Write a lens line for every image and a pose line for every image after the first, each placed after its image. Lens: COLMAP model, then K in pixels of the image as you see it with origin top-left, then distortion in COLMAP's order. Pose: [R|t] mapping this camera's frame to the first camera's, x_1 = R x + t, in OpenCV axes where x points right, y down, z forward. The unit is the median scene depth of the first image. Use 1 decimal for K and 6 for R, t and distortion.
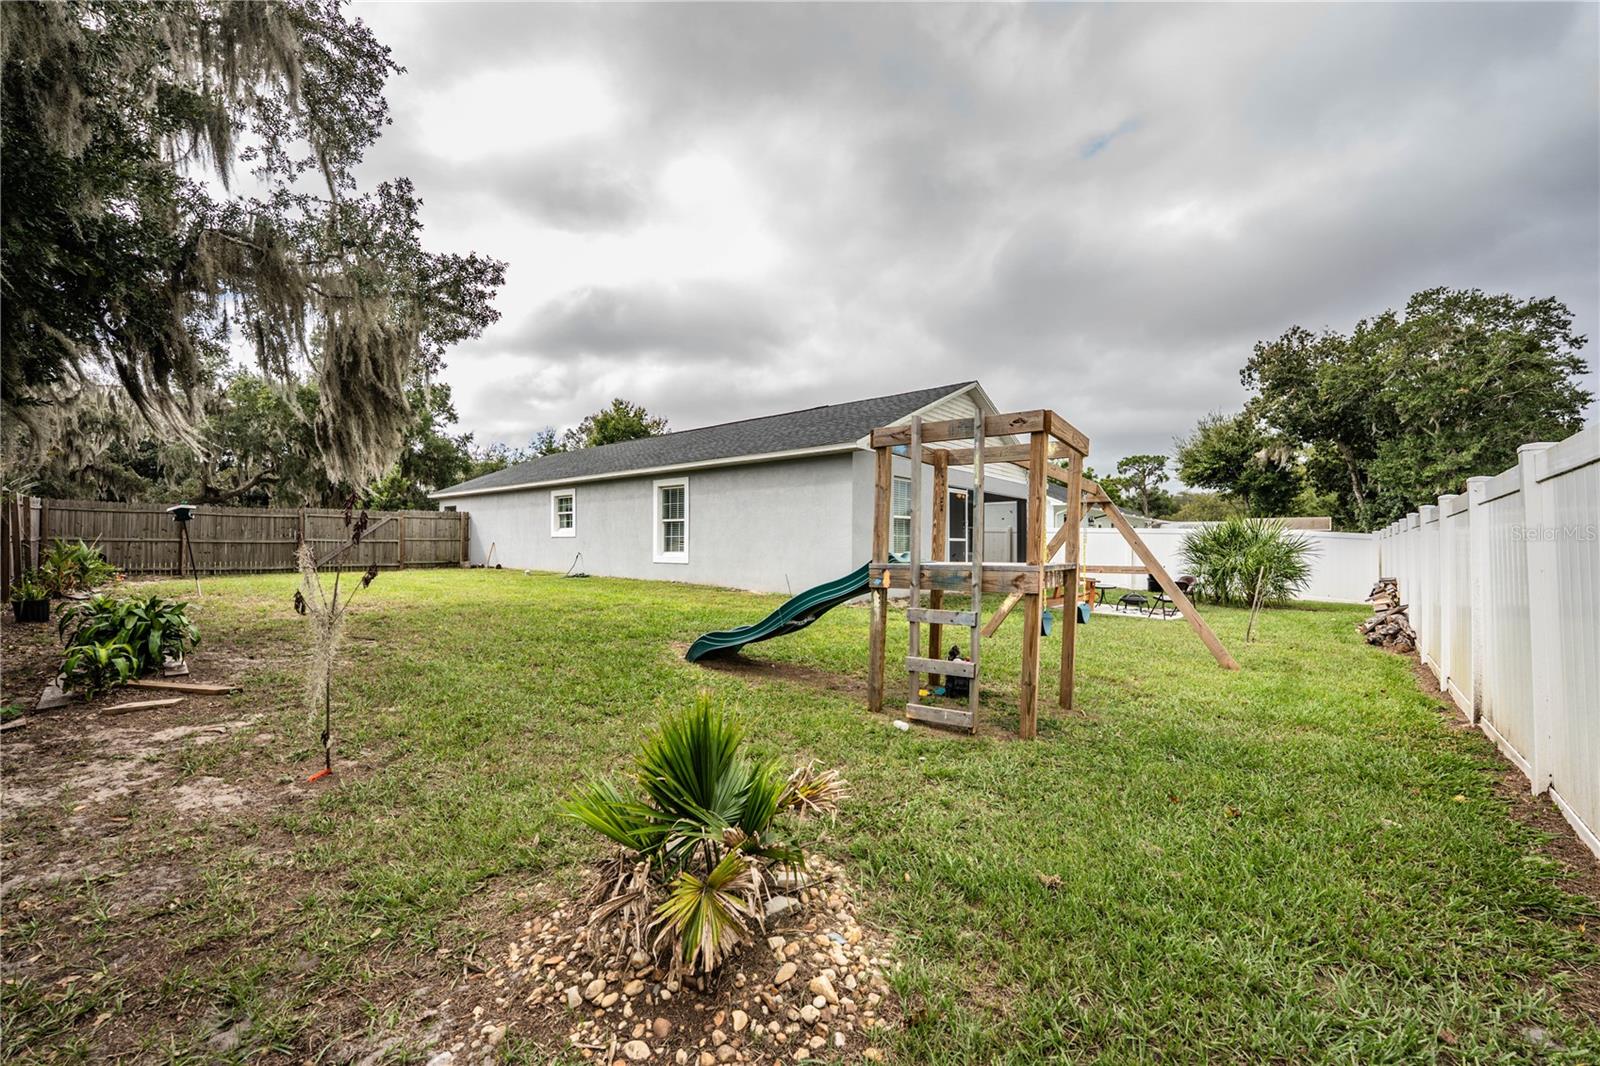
lens RADIAL K [[640.4, 0, 797.5], [0, 640.4, 538.8], [0, 0, 1]] dist [-0.015473, 0.000080]
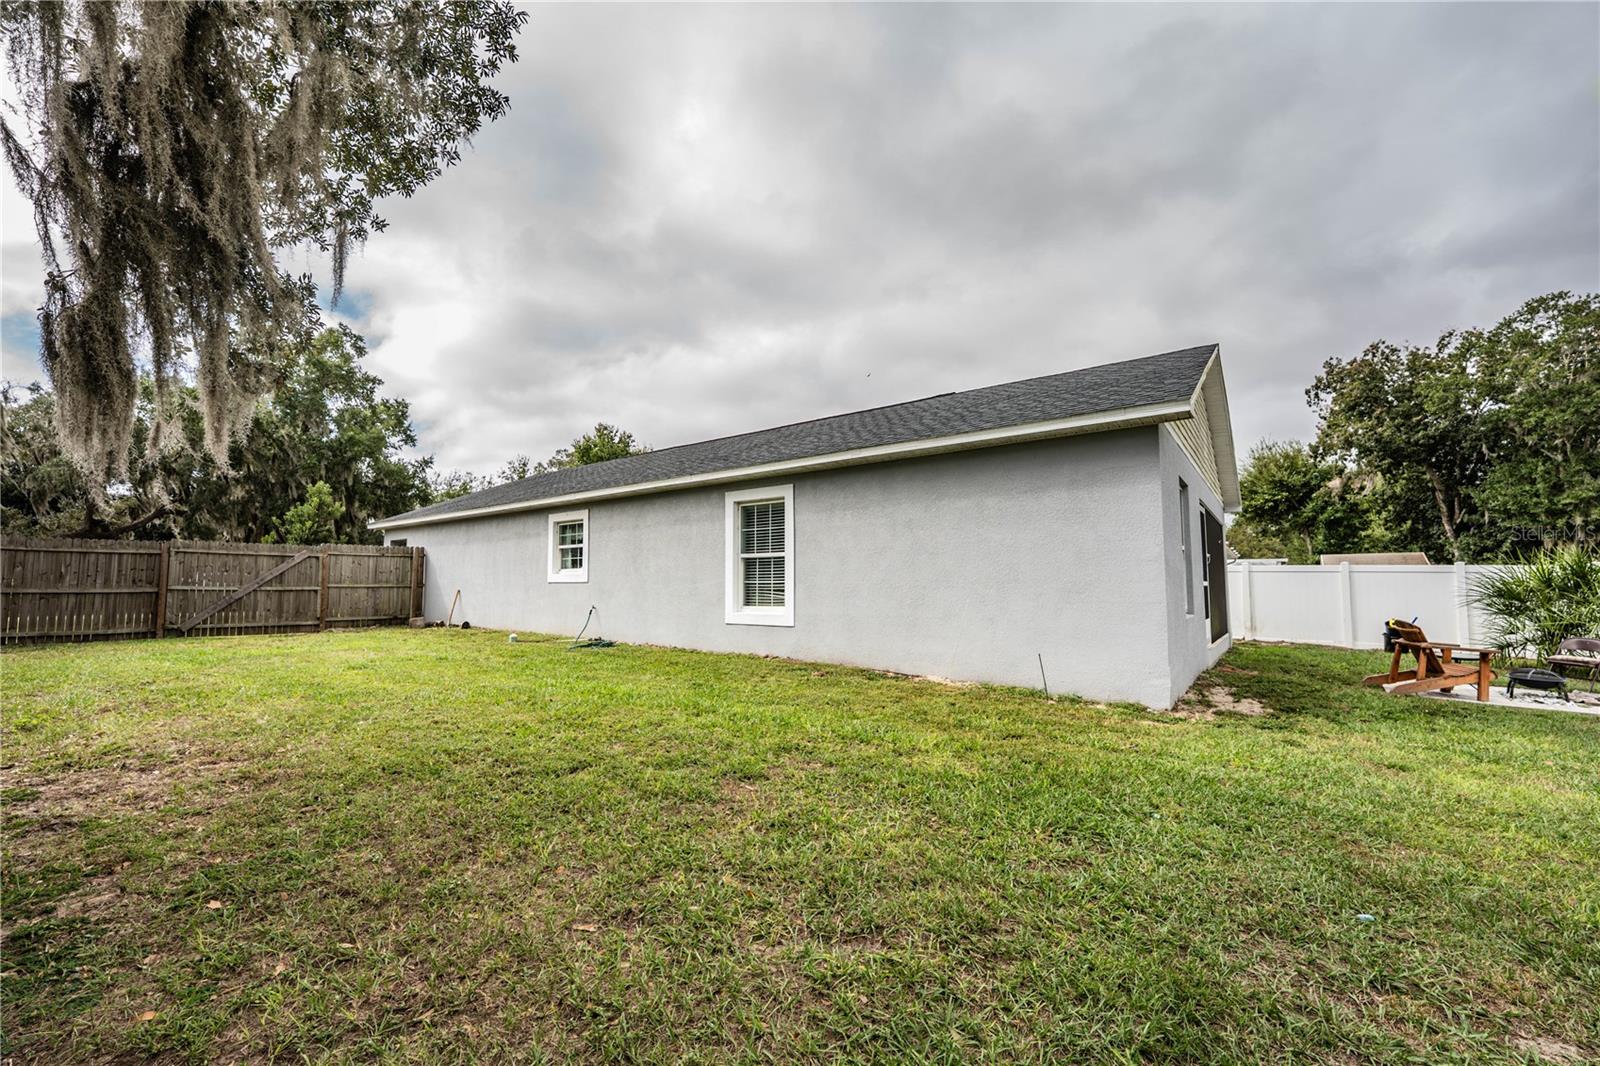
lens RADIAL K [[656.3, 0, 800.0], [0, 656.3, 533.0], [0, 0, 1]] dist [-0.017263, -0.000092]
pose [[0.998974, -0.001816, 0.045253, -0.136576], [0.005022, 0.997477, -0.070815, -0.003961], [-0.045011, 0.070970, 0.996462, 0.267915]]
